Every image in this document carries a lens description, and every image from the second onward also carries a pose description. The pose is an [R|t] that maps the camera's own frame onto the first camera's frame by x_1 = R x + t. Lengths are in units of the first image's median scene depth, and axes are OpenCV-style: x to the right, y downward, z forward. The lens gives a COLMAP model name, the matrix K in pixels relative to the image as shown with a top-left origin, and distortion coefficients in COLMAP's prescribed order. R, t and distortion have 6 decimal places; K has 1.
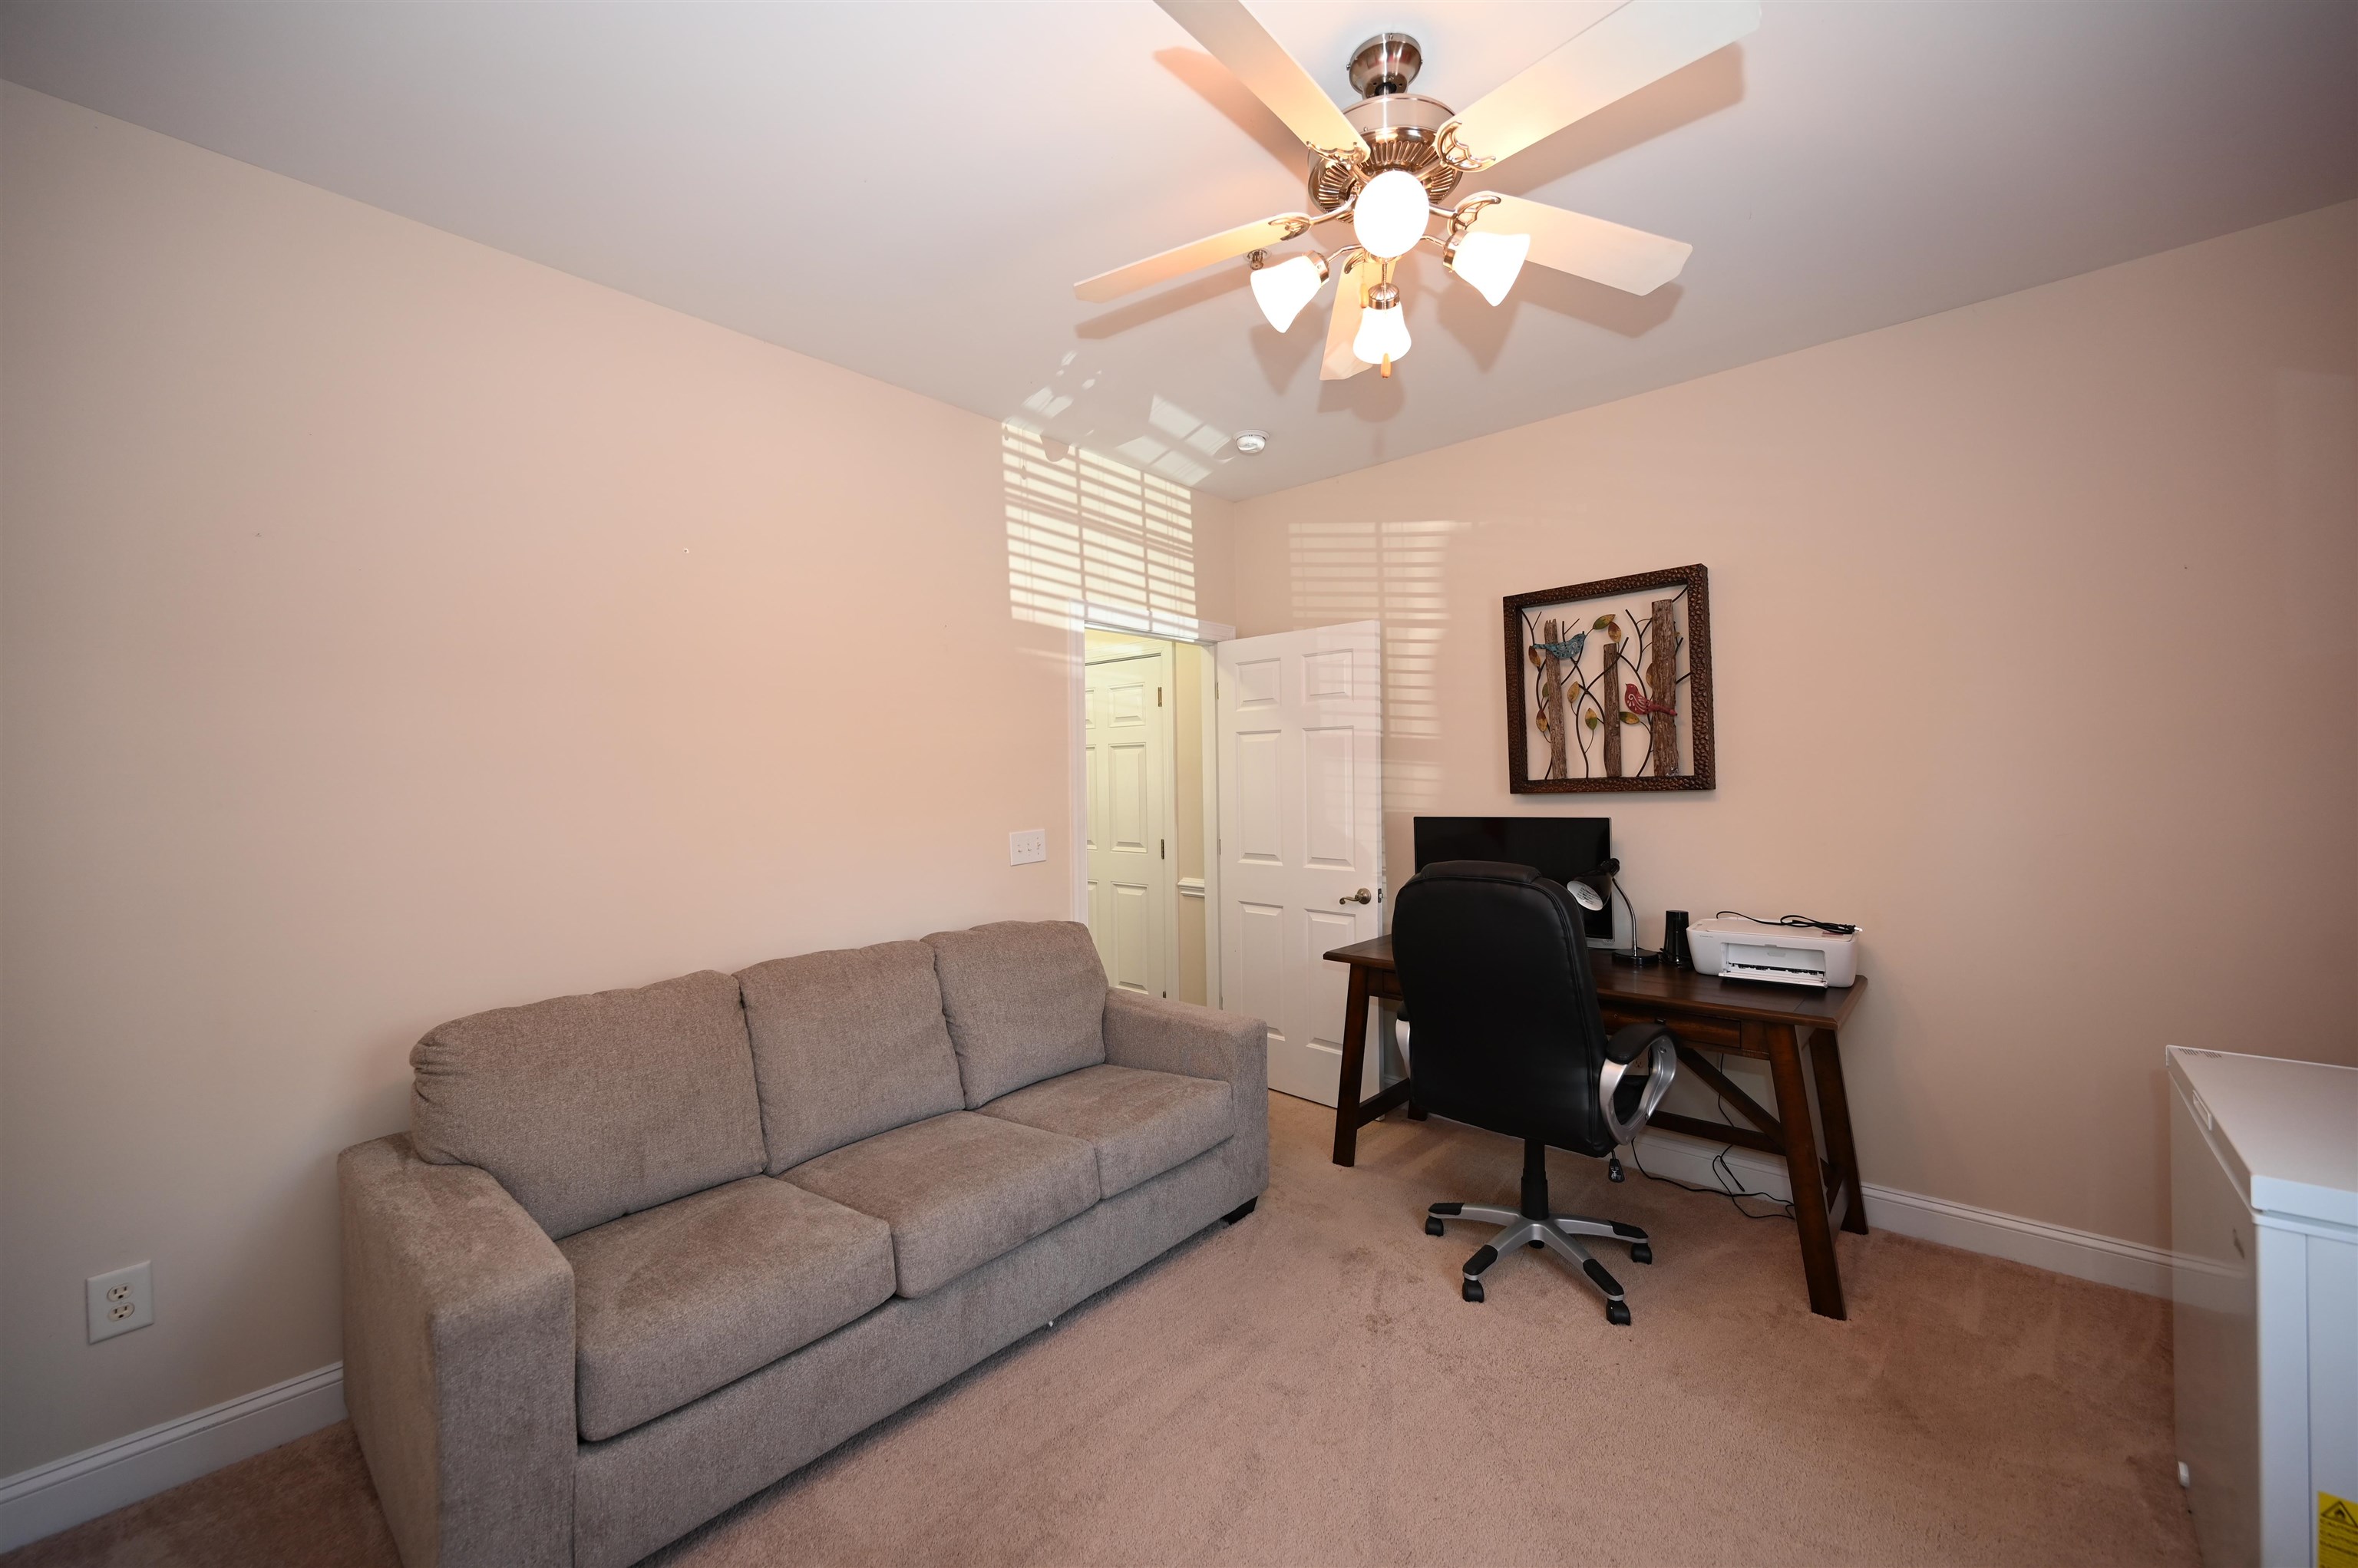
lens RADIAL K [[930.7, 0, 1179.0], [0, 930.7, 784.0], [0, 0, 1]] dist [-0.000552, -0.000027]
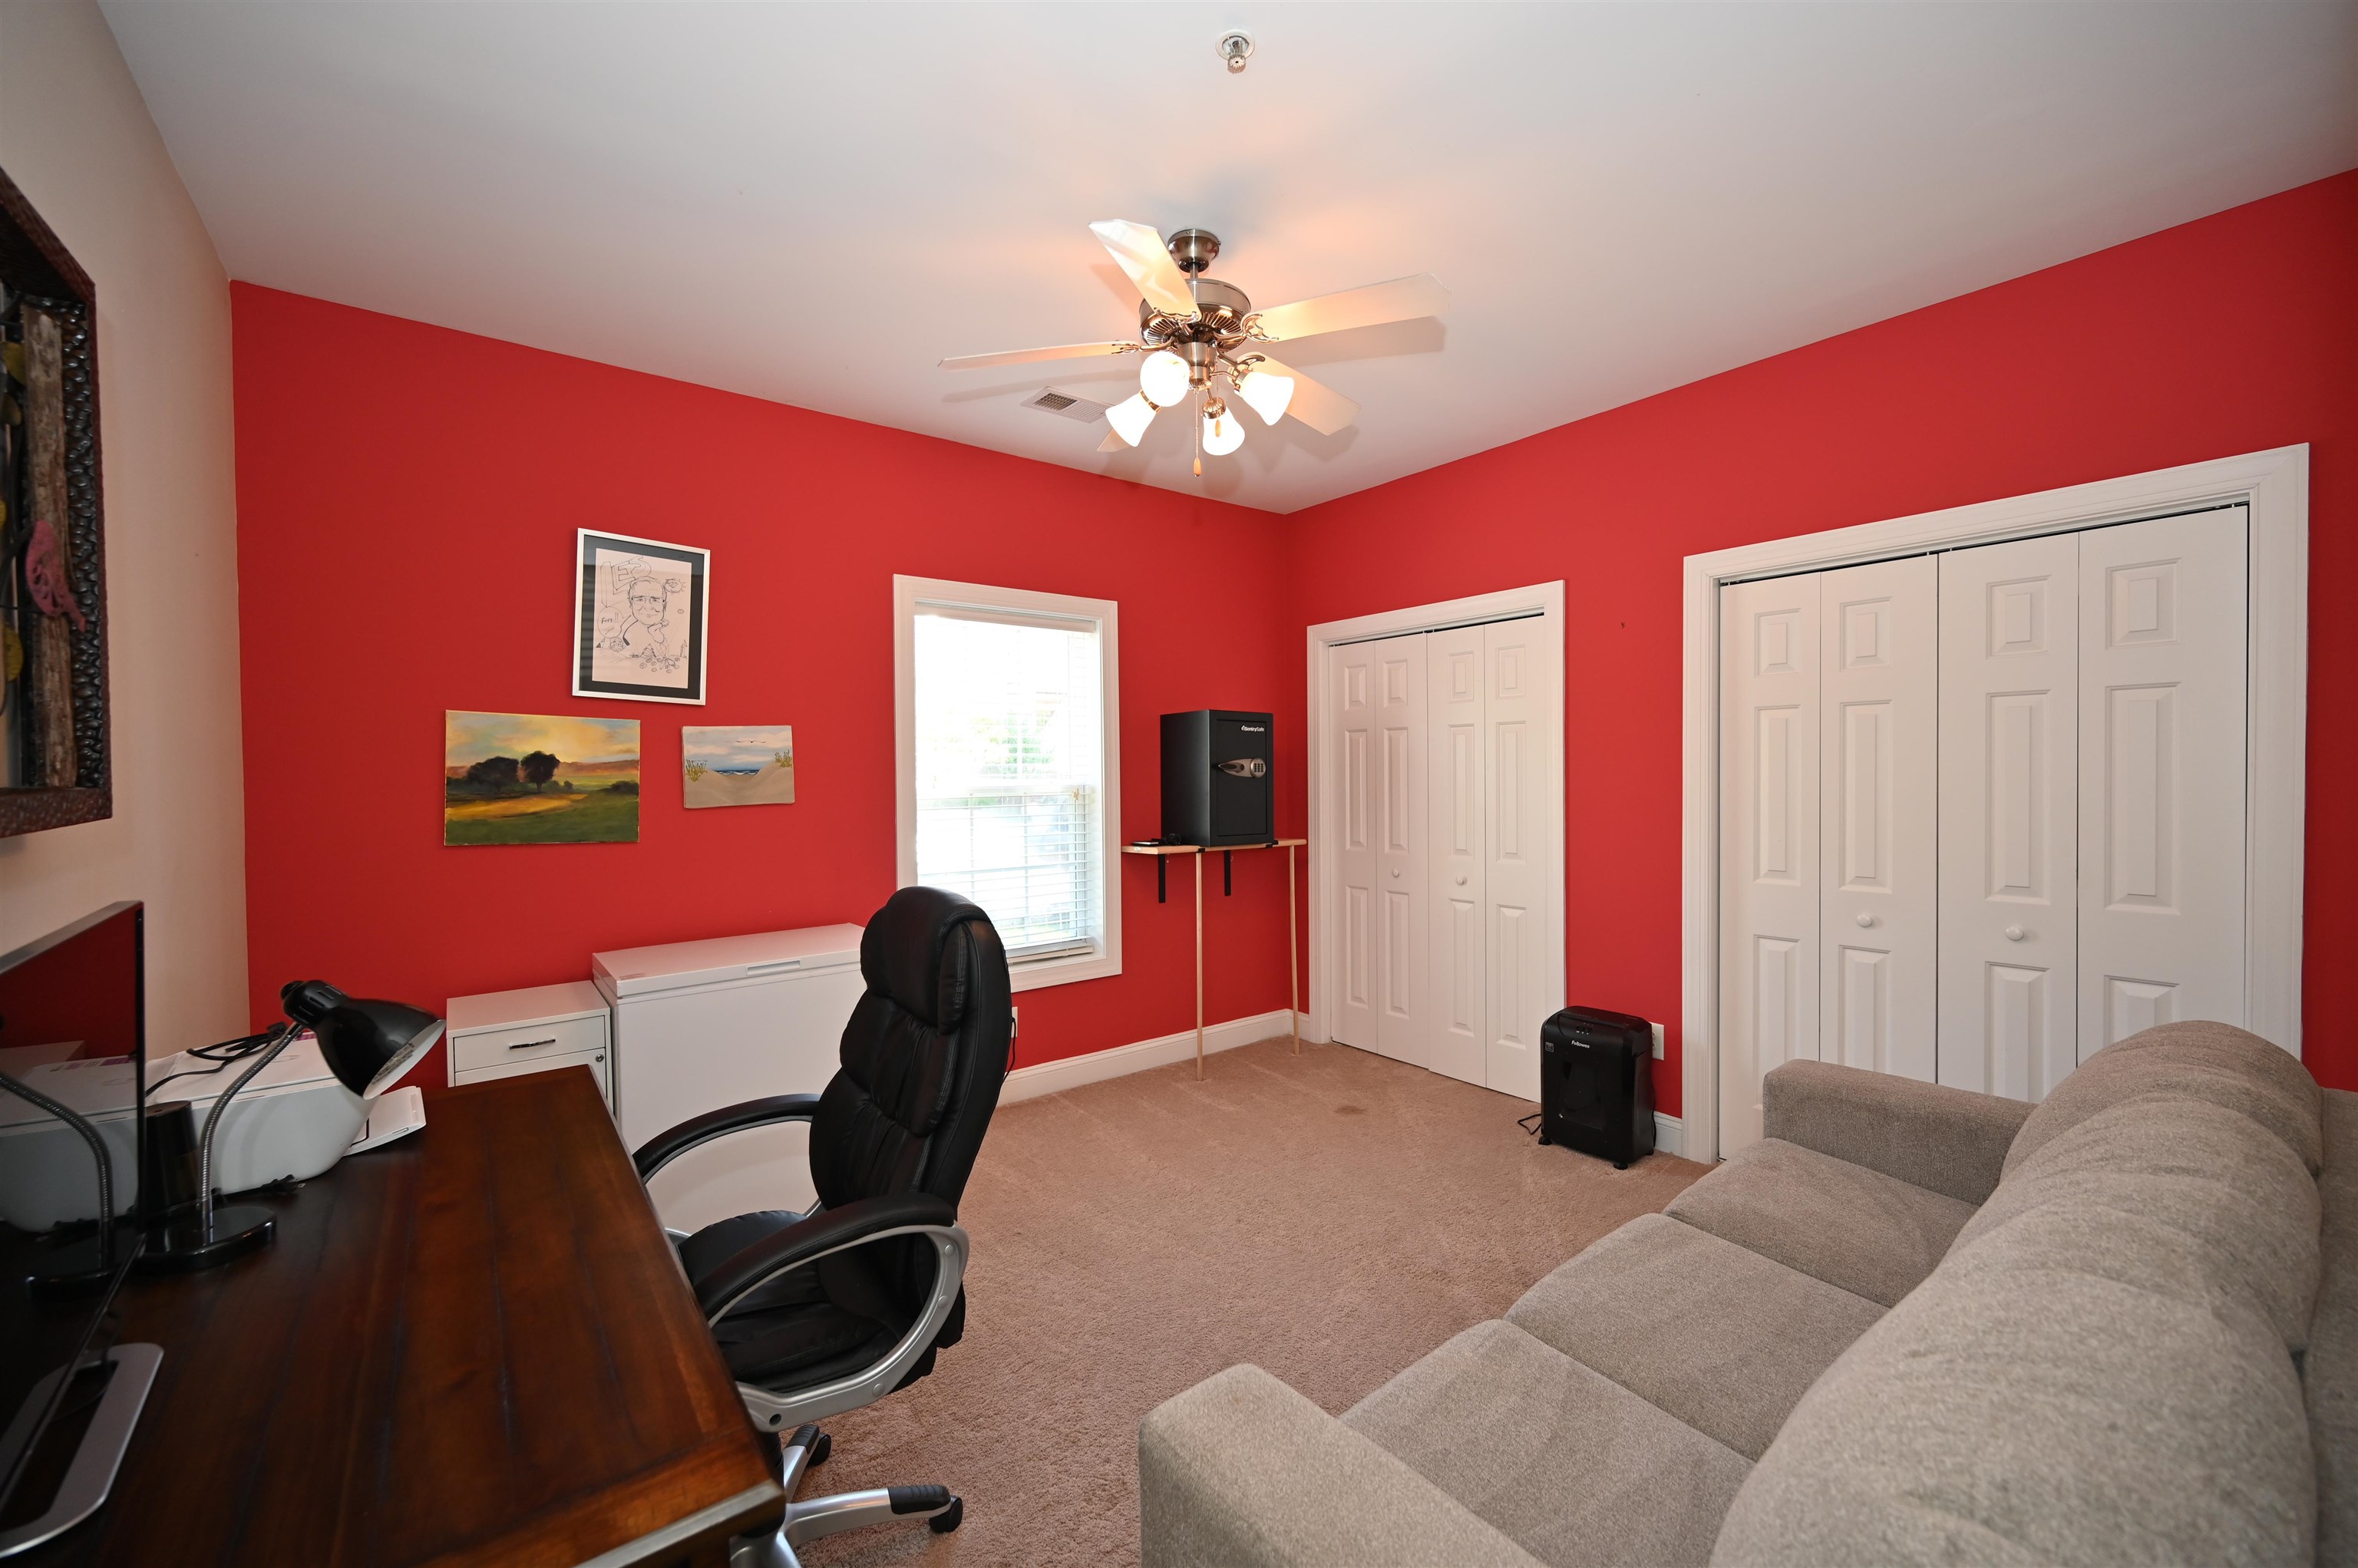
lens RADIAL K [[930.7, 0, 1179.0], [0, 930.7, 784.0], [0, 0, 1]] dist [-0.000552, -0.000027]
pose [[-0.983553, 0.016045, 0.179908, 0.011819], [0.020101, 0.999583, 0.020742, -0.010540], [-0.179500, 0.024017, -0.983465, 1.196198]]
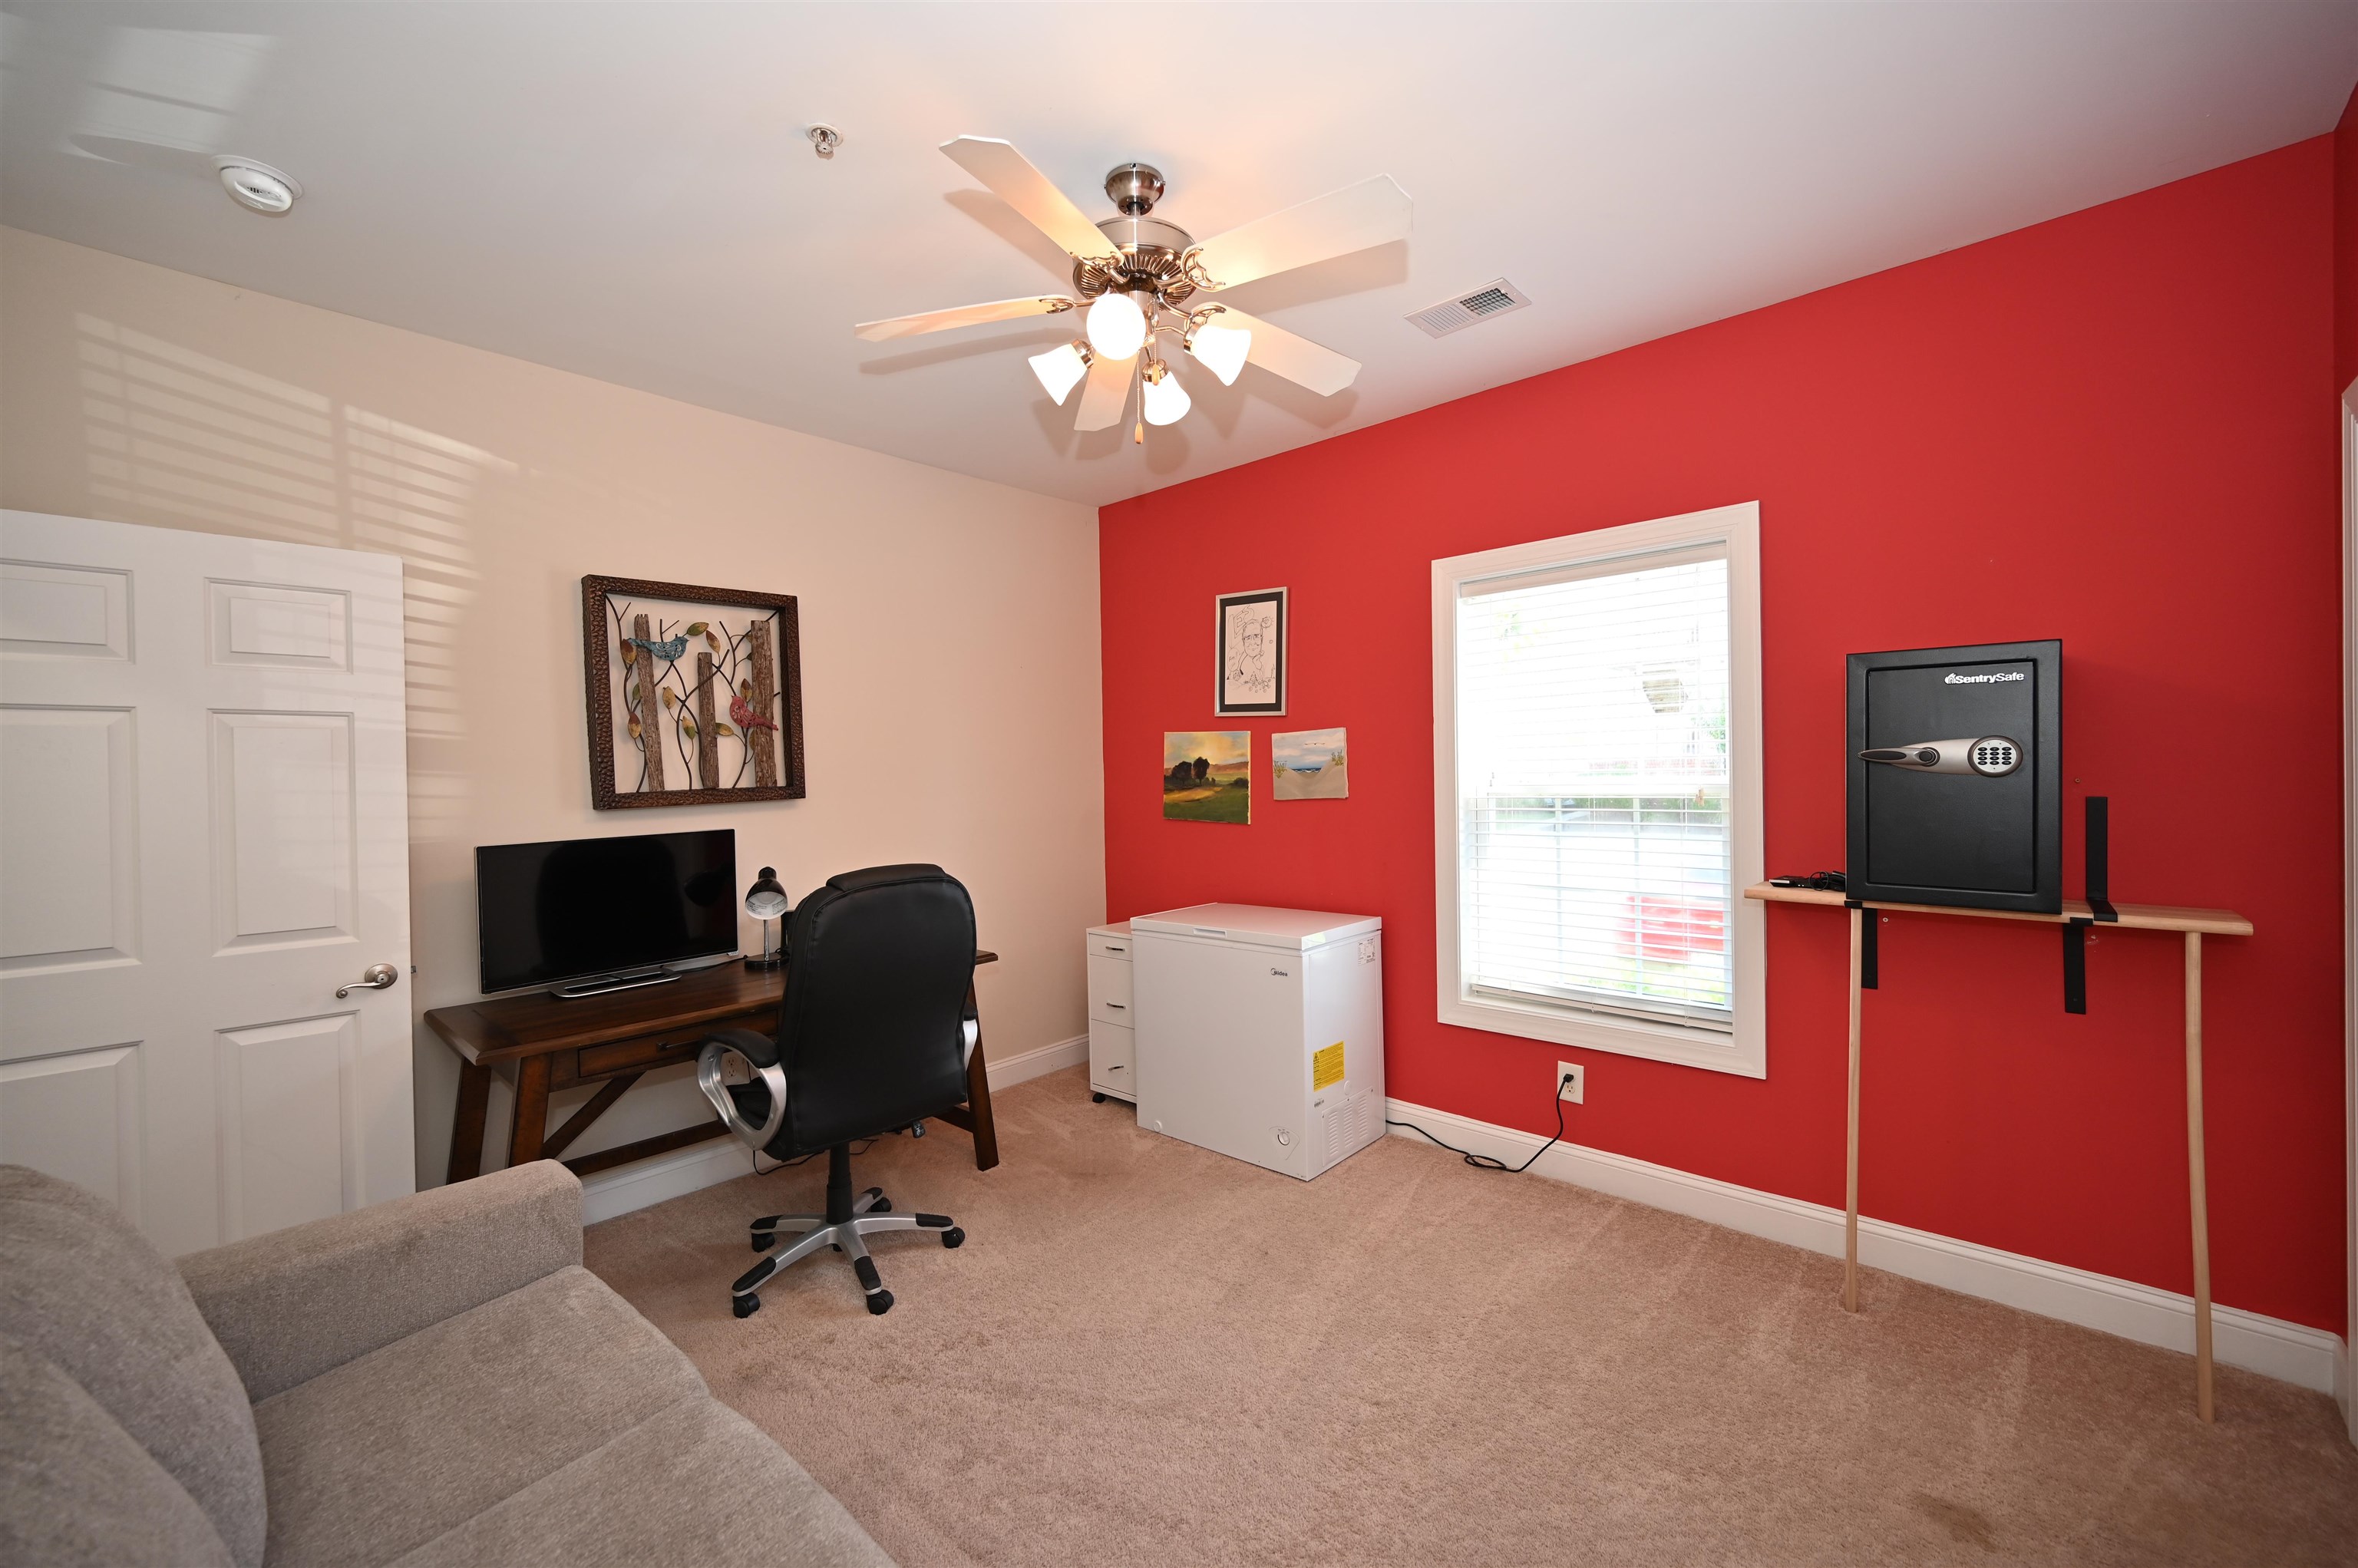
lens RADIAL K [[930.7, 0, 1179.0], [0, 930.7, 784.0], [0, 0, 1]] dist [-0.000552, -0.000027]
pose [[0.011777, -0.000328, 0.999931, -0.491924], [0.025849, 0.999666, 0.000024, 0.000527], [-0.999596, 0.025847, 0.011782, 0.478681]]
